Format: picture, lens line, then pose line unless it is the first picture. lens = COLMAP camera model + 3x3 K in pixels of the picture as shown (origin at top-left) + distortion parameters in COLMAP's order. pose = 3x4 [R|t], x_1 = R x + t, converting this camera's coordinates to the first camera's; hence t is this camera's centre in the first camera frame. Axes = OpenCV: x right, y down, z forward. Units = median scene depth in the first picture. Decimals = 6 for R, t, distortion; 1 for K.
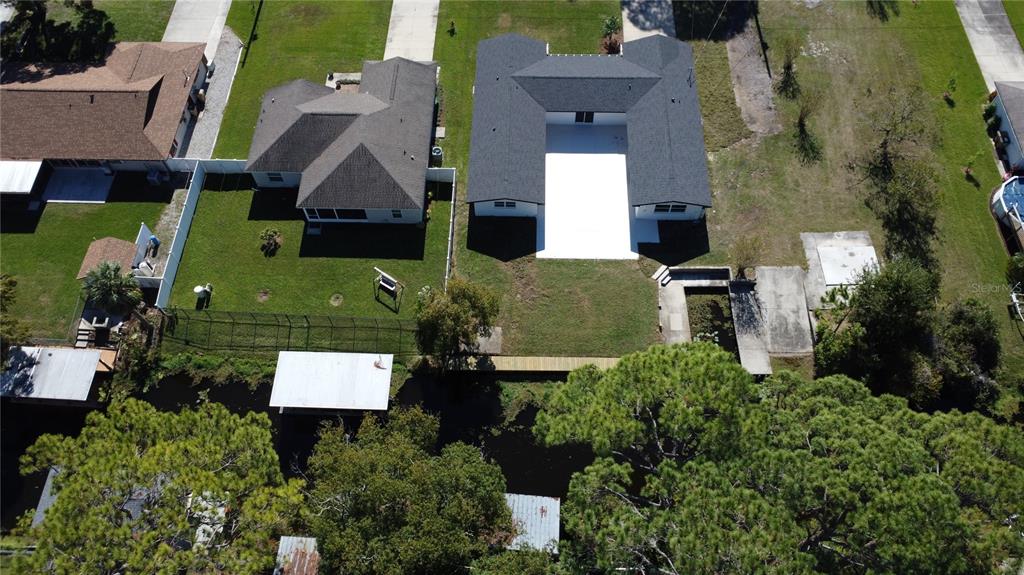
lens RADIAL K [[741.9, 0, 516.0], [0, 741.9, 290.5], [0, 0, 1]] dist [-0.023188, -0.019243]
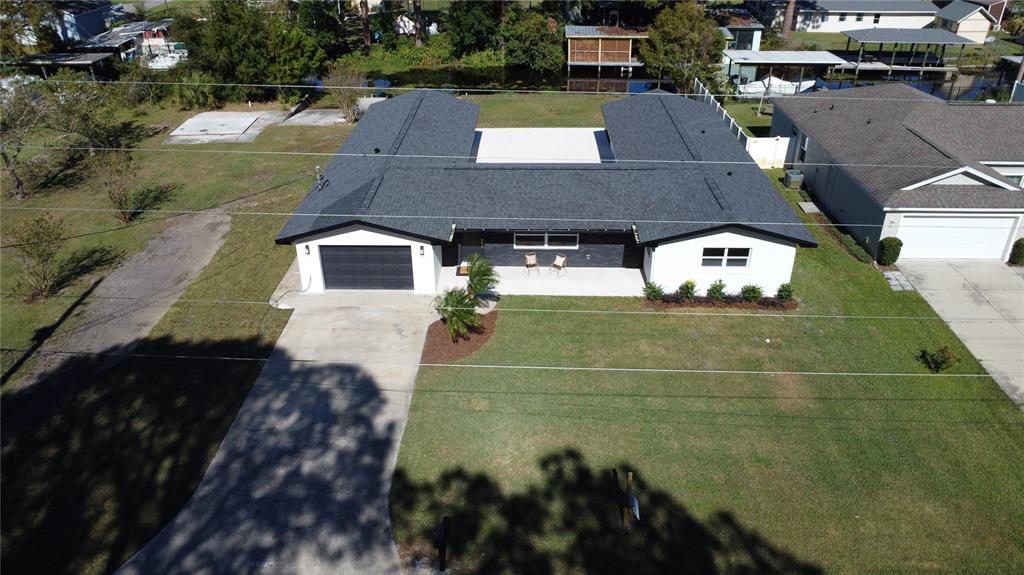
lens RADIAL K [[741.9, 0, 509.2], [0, 741.9, 288.9], [0, 0, 1]] dist [-0.023188, -0.019243]
pose [[-0.999660, 0.014668, 0.021545, 0.111300], [0.021526, -0.001436, 0.999767, -0.816380], [0.014696, 0.999891, 0.001120, 1.151728]]
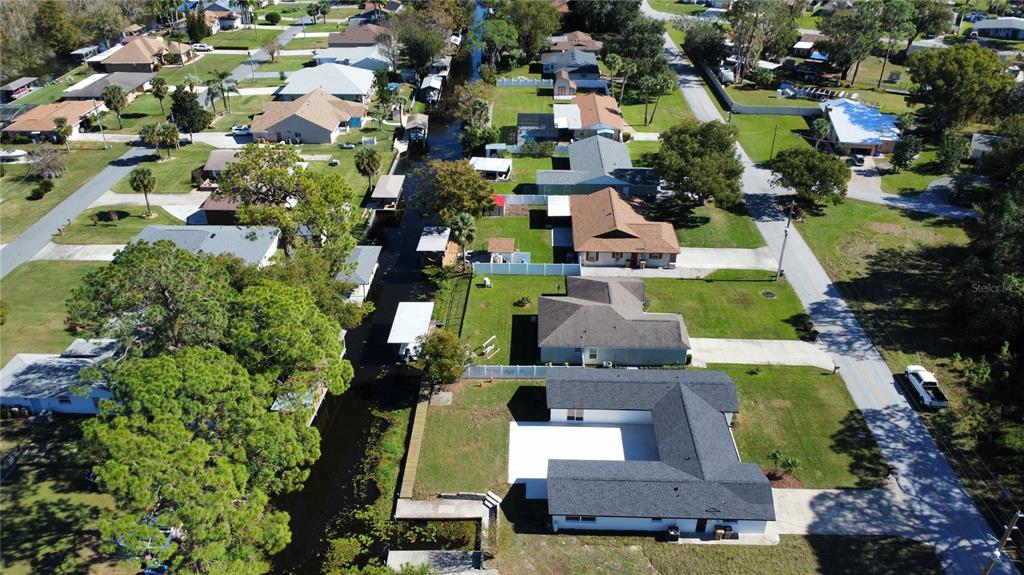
lens RADIAL K [[742.1, 0, 509.9], [0, 742.1, 302.7], [0, 0, 1]] dist [-0.024990, -0.015653]
pose [[-0.007460, 0.541635, -0.840581, 0.939846], [-0.869552, 0.411575, 0.272919, -0.452776], [0.493785, 0.732965, 0.467909, 0.273847]]
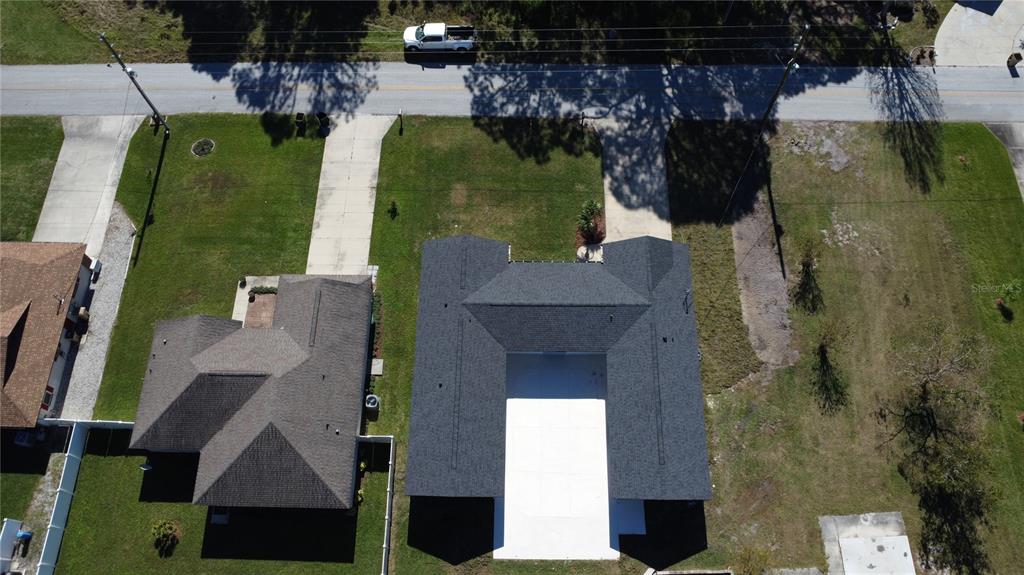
lens RADIAL K [[741.9, 0, 507.6], [0, 741.9, 288.9], [0, 0, 1]] dist [-0.023188, -0.019243]
pose [[0.999955, -0.008739, 0.003811, 0.041887], [0.008360, 0.995902, 0.090048, -0.403307], [-0.004582, -0.090012, 0.995930, 0.218475]]
